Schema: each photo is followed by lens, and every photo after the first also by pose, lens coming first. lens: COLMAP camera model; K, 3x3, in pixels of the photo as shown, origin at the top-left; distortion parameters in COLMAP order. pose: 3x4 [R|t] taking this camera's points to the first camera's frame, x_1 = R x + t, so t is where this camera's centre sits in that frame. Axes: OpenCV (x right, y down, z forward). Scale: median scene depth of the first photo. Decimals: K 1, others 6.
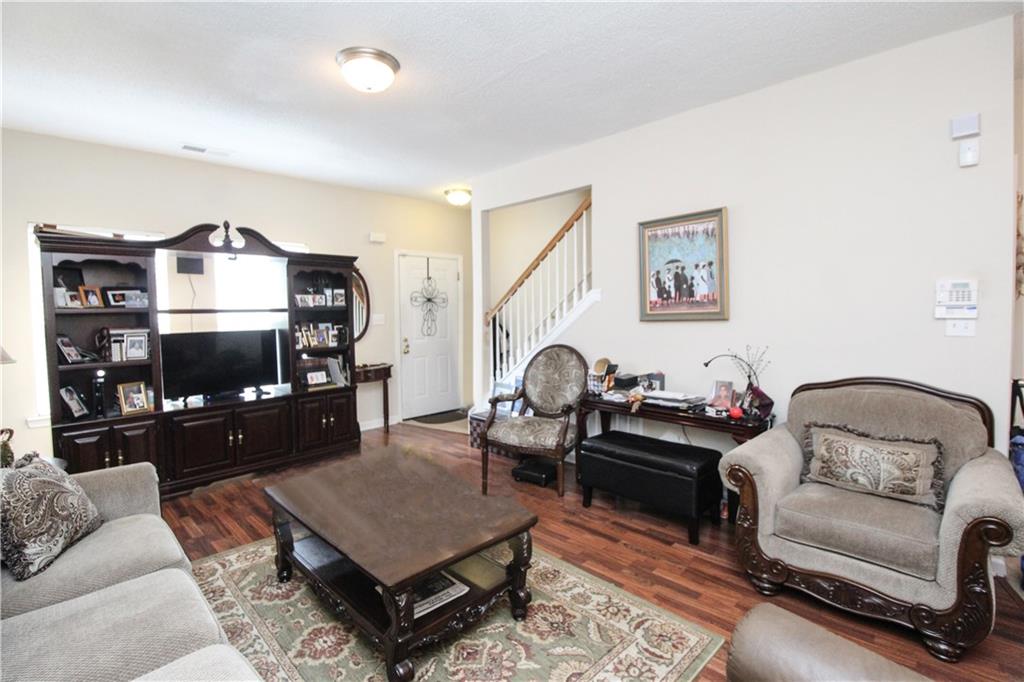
lens RADIAL K [[477.2, 0, 510.0], [0, 477.2, 331.0], [0, 0, 1]] dist [-0.004674, -0.000818]
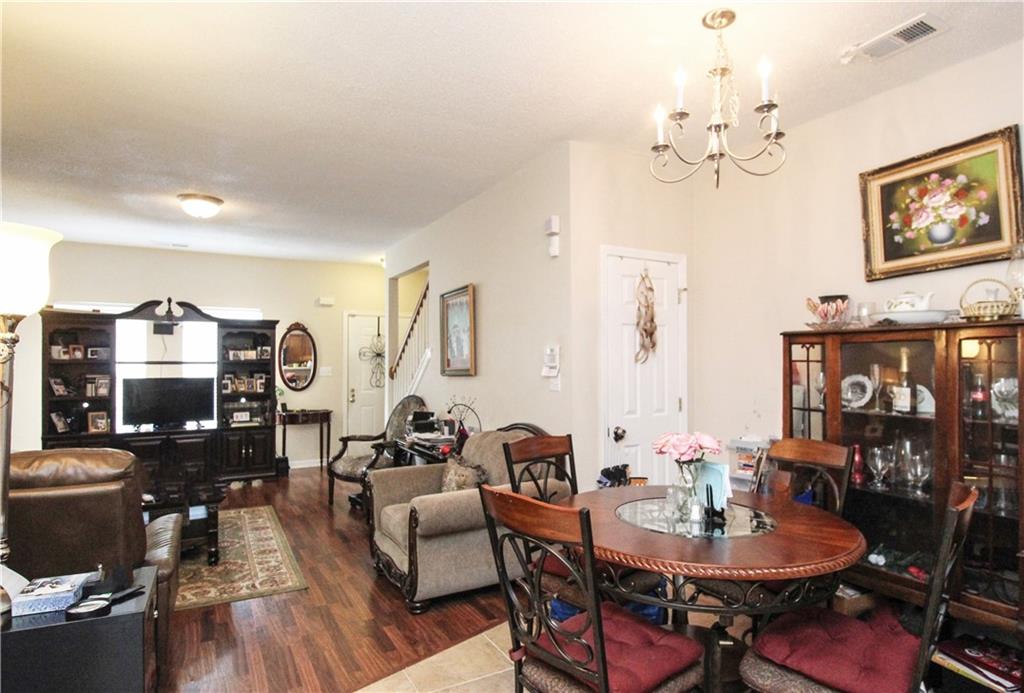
lens RADIAL K [[569.3, 0, 513.9], [0, 569.3, 355.0], [0, 0, 1]] dist [0.006612, 0.001492]
pose [[0.963277, 0.009432, -0.268345, 0.745179], [-0.025404, 0.998101, -0.056111, 0.002387], [0.267306, 0.060868, 0.961687, -0.285599]]
